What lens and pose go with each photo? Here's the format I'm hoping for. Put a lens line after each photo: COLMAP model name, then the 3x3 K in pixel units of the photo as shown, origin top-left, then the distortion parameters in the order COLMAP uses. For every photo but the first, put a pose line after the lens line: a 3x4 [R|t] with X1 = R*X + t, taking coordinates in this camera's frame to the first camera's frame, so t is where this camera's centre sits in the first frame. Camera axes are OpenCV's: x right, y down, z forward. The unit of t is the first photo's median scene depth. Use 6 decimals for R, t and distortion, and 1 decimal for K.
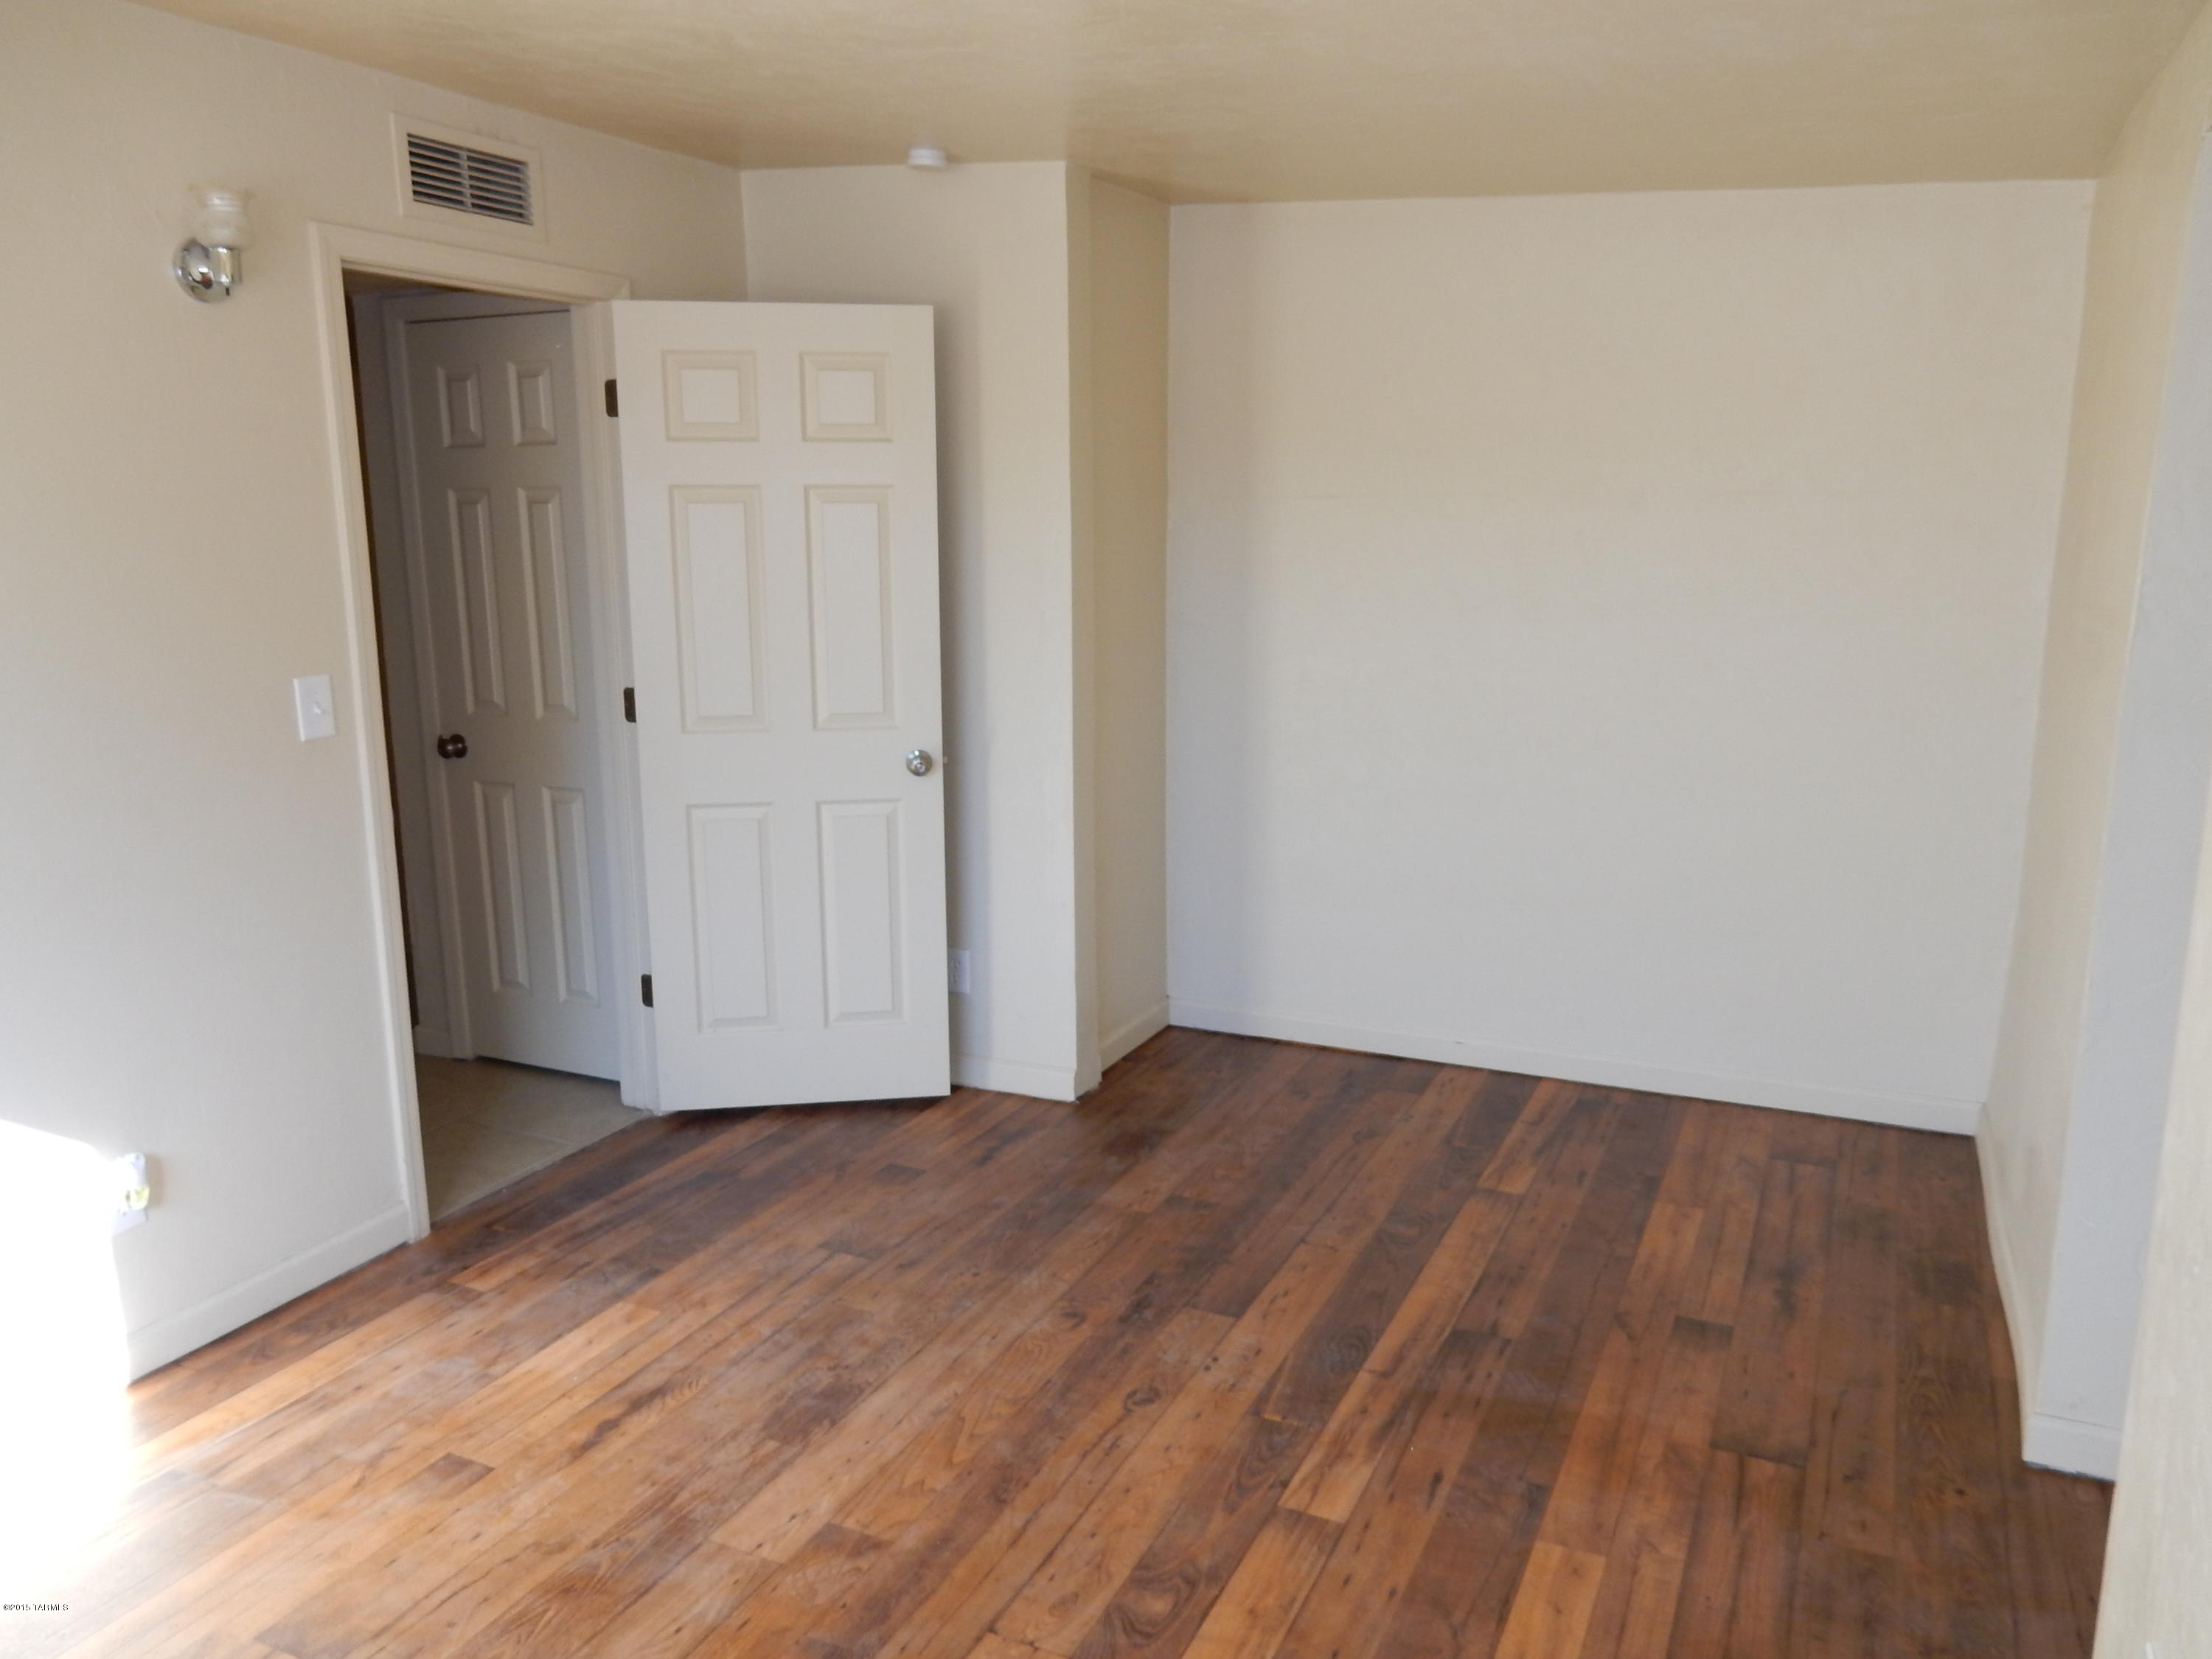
lens RADIAL K [[1616.3, 0, 1100.6], [0, 1616.3, 839.1], [0, 0, 1]] dist [-0.011196, 0.010335]
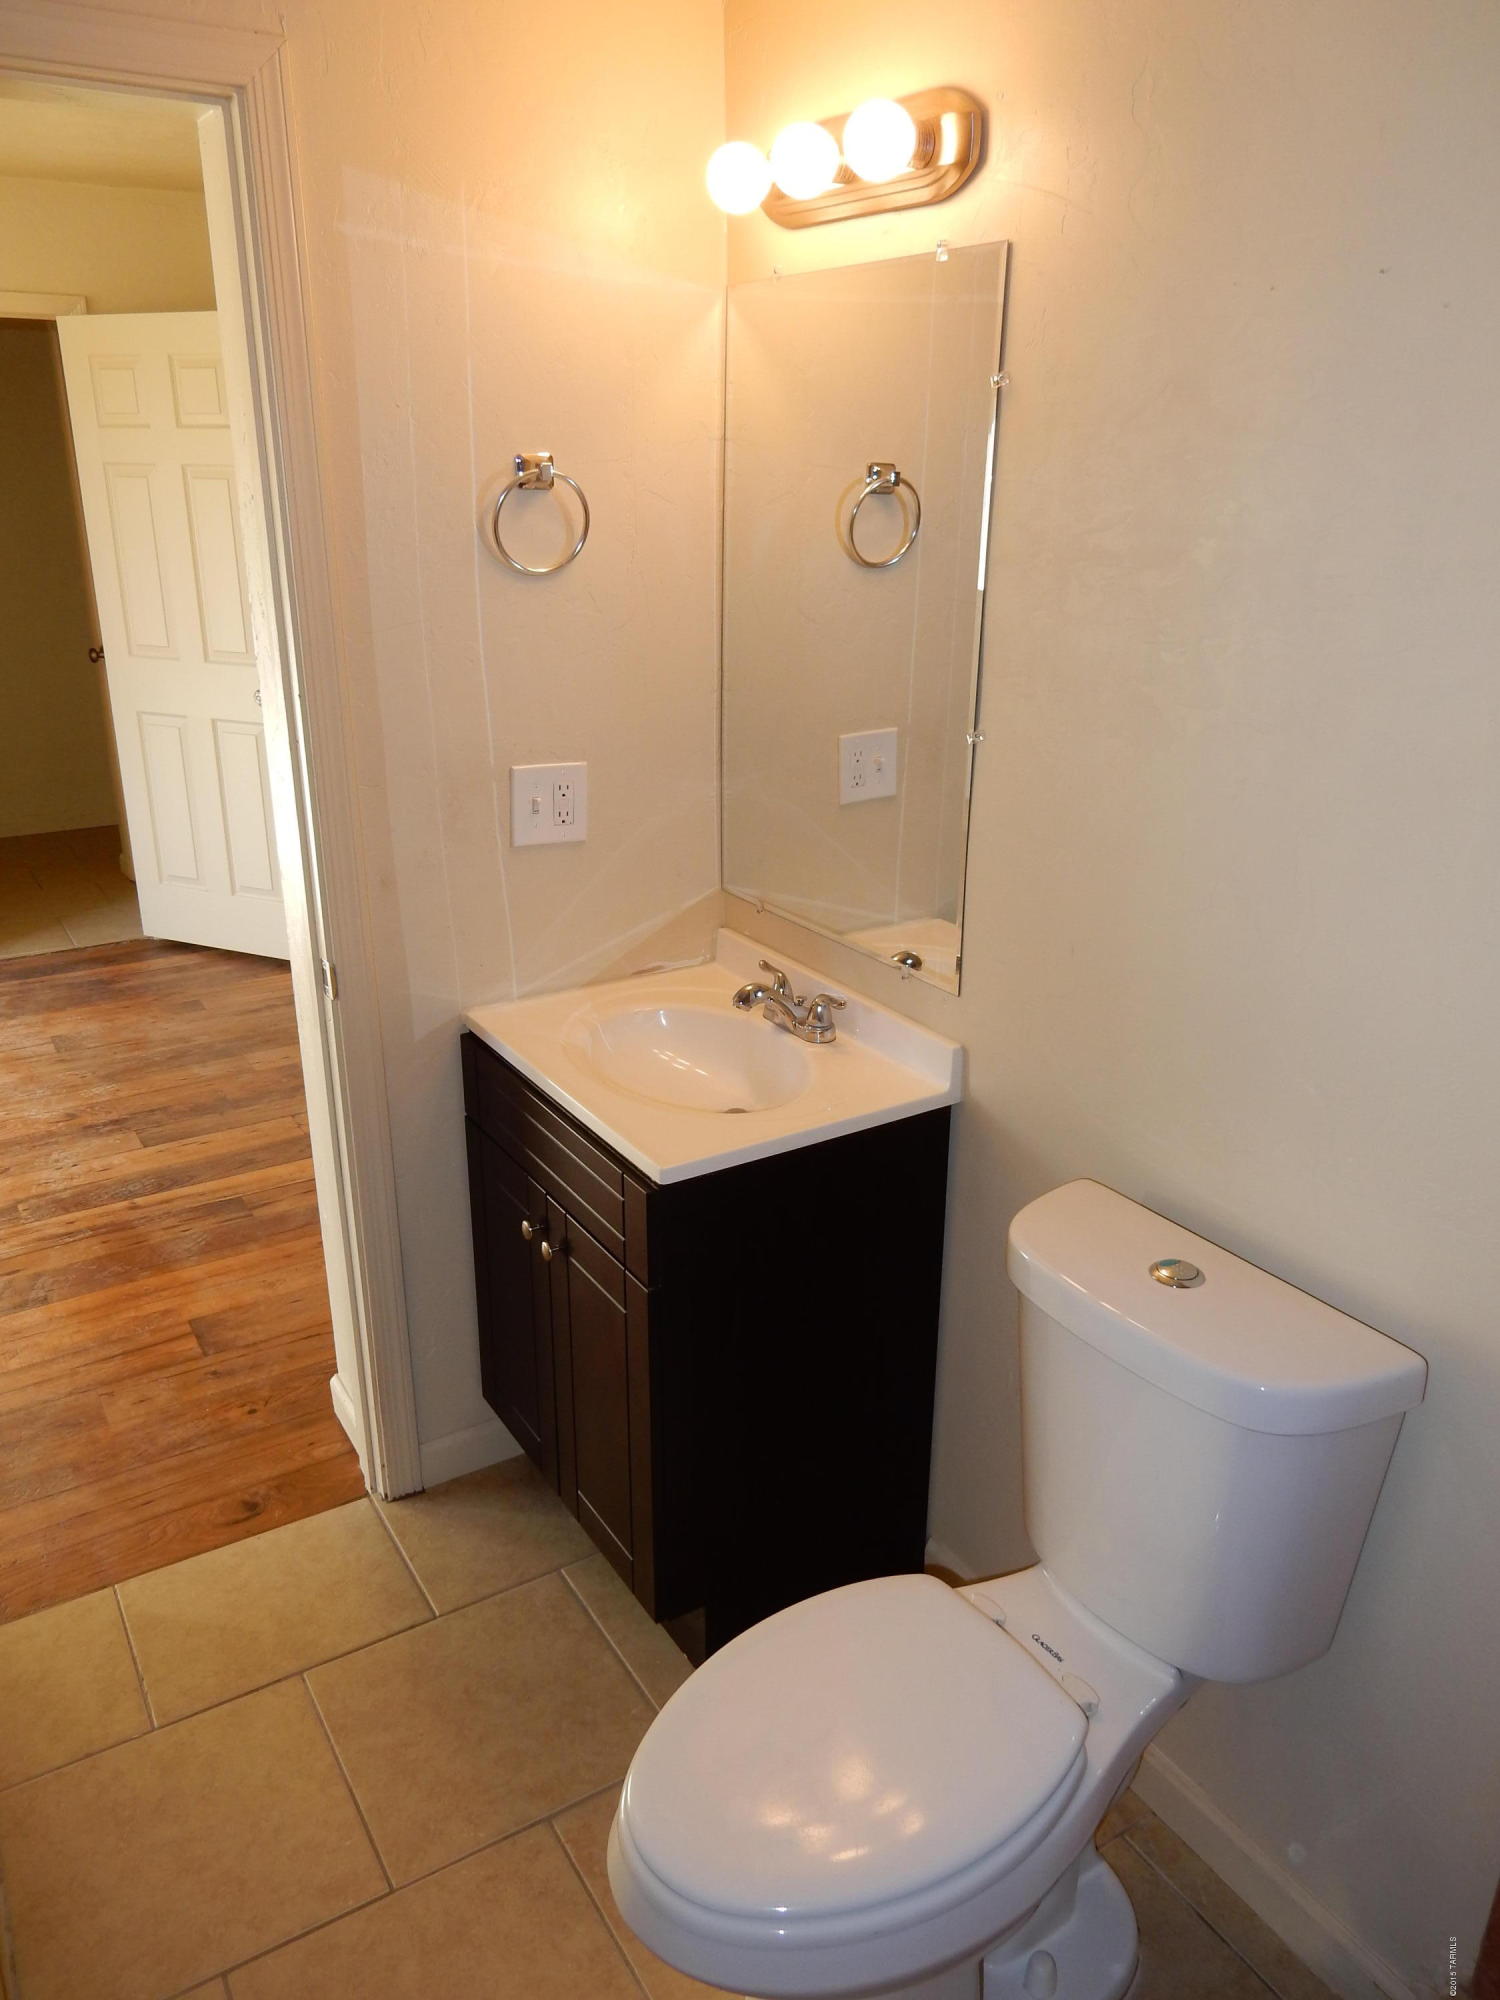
lens RADIAL K [[1461.4, 0, 750.0], [0, 1461.4, 1000.0], [0, 0, 1]] dist [-0.011196, 0.010335]
pose [[0.848718, 0.199162, -0.489910, 1.125384], [-0.122165, 0.975156, 0.184790, -0.100470], [0.514542, -0.096985, 0.851963, 0.287361]]
